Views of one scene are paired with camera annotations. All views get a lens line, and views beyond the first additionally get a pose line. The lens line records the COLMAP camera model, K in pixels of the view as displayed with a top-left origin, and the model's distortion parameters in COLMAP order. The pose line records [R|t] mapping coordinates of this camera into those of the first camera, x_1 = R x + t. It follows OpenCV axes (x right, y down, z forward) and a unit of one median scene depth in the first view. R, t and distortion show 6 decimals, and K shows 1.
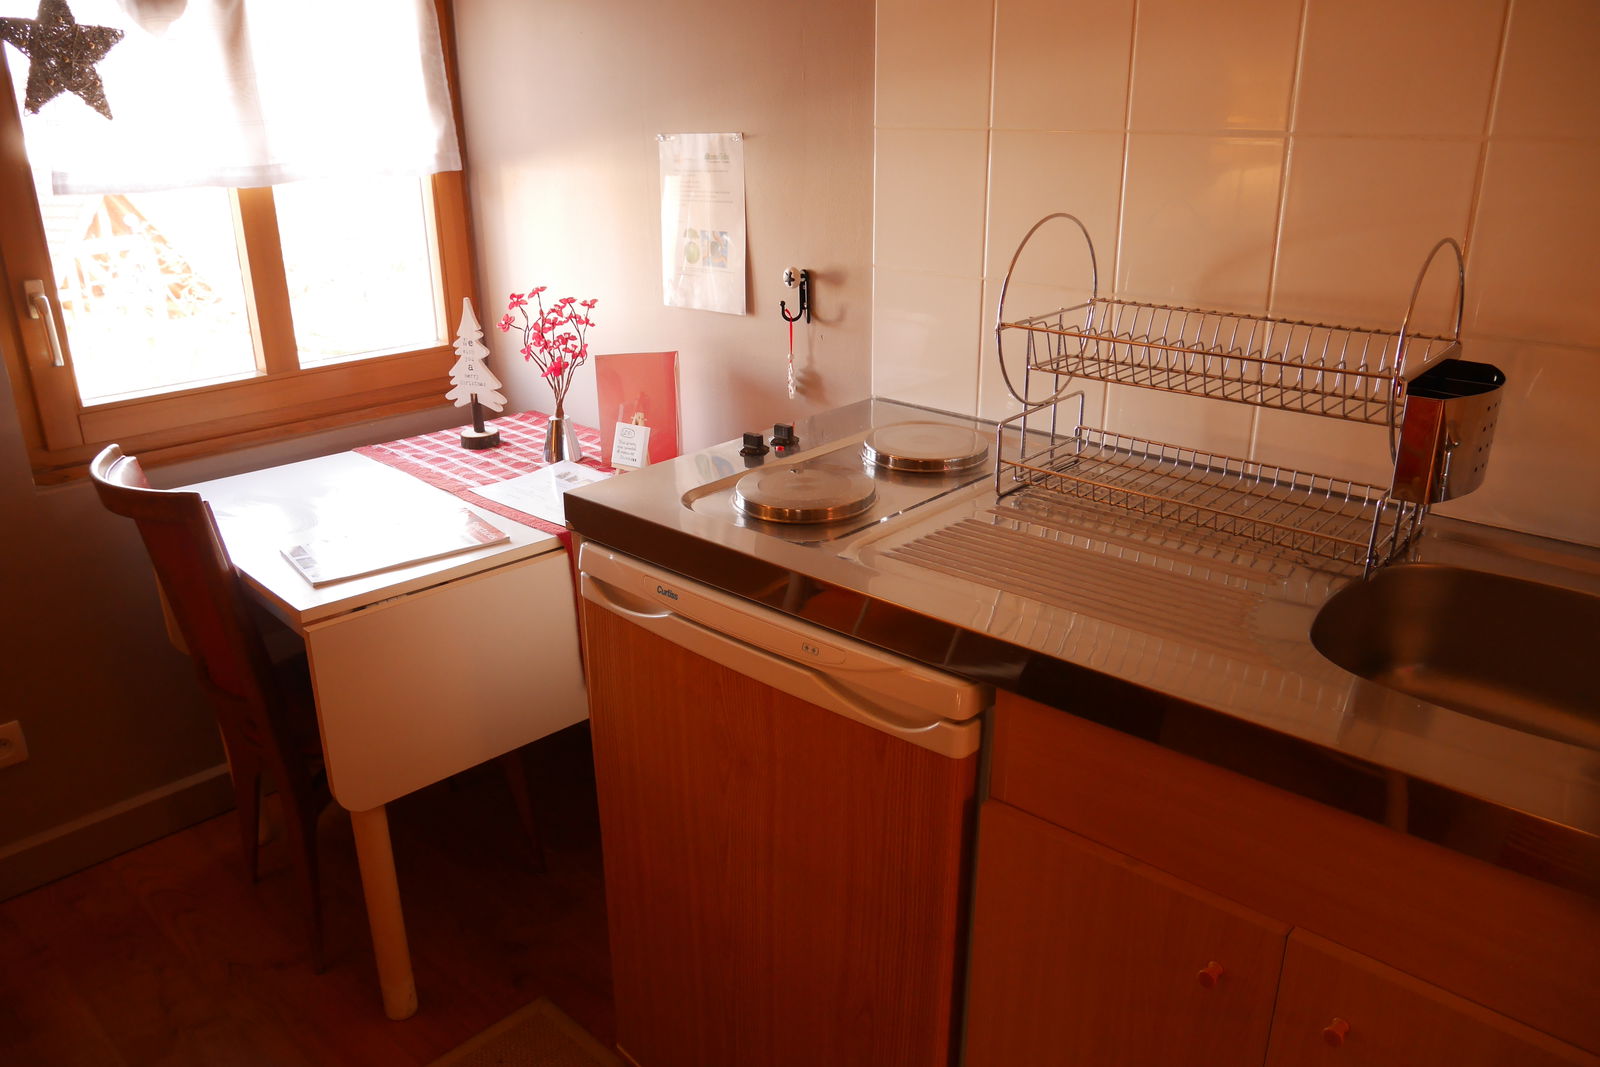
lens RADIAL K [[1147.6, 0, 800.0], [0, 1147.6, 533.5], [0, 0, 1]] dist [-0.066832, 0.005616]
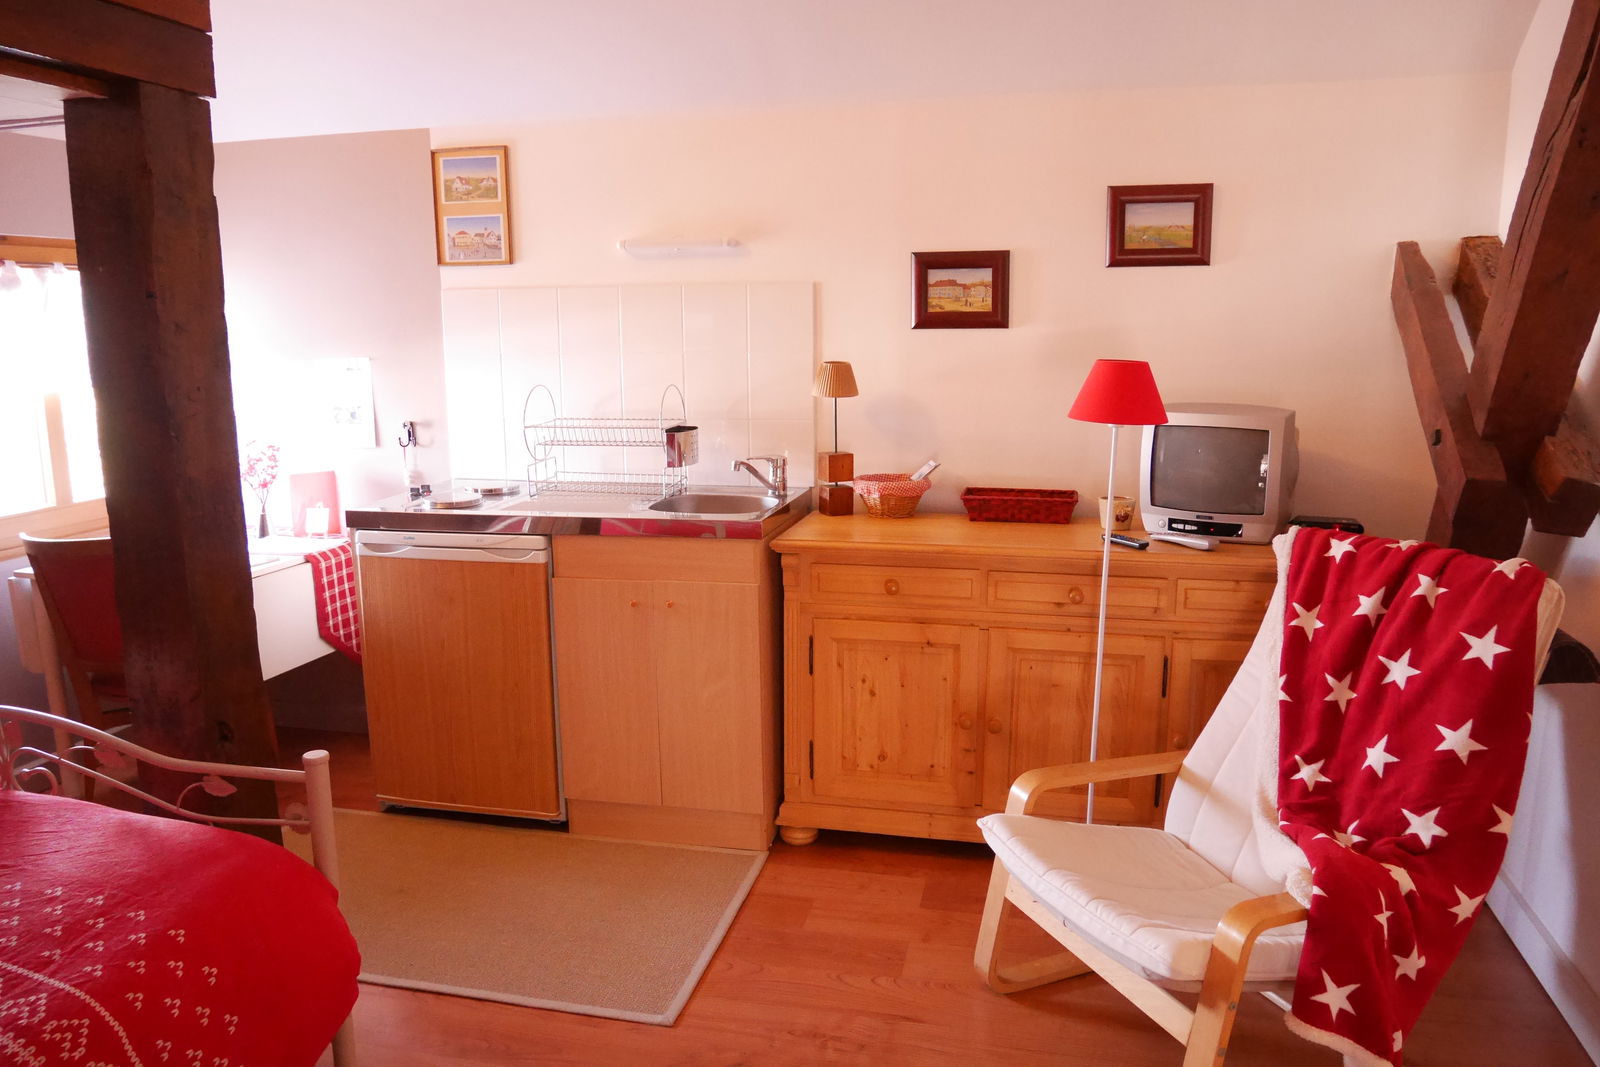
lens RADIAL K [[1147.6, 0, 800.0], [0, 1147.6, 533.5], [0, 0, 1]] dist [-0.066832, 0.005616]
pose [[0.868684, -0.087308, 0.487612, -0.410717], [0.172502, 0.976050, -0.132549, 0.365587], [-0.464361, 0.199258, 0.862940, -1.072308]]
